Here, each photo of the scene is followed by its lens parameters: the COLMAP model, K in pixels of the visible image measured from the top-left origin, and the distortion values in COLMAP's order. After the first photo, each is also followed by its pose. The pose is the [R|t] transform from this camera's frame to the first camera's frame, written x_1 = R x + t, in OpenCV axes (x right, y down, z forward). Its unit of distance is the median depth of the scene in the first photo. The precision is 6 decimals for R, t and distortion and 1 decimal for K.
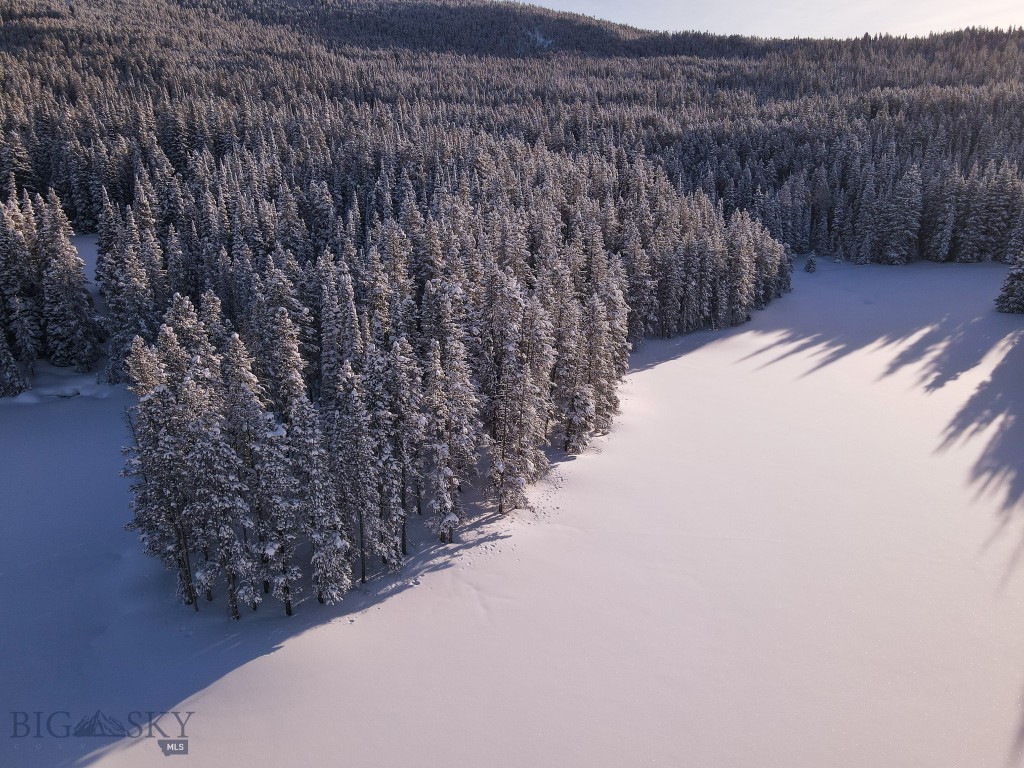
lens RADIAL K [[747.3, 0, 512.8], [0, 747.3, 389.5], [0, 0, 1]] dist [0.023013, -0.011108]
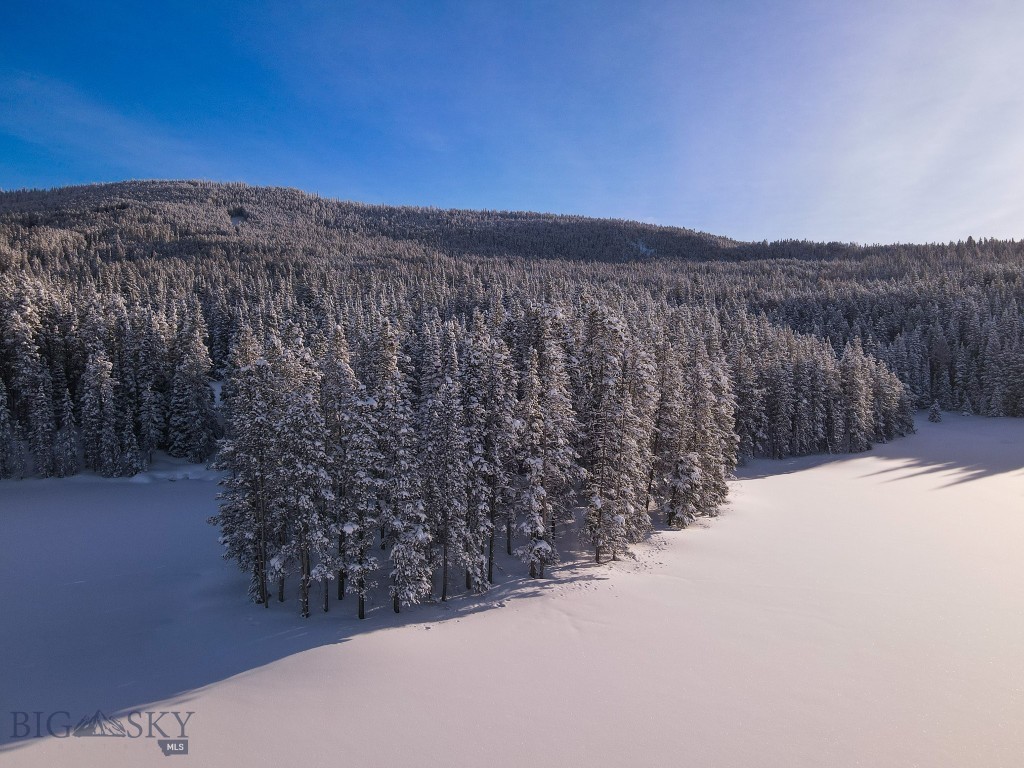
lens RADIAL K [[747.3, 0, 511.9], [0, 747.3, 390.7], [0, 0, 1]] dist [0.023013, -0.011108]
pose [[0.990511, 0.013719, -0.136744, 0.001589], [-0.048617, 0.965644, -0.255281, 0.114280], [0.128543, 0.259506, 0.957148, 0.035751]]
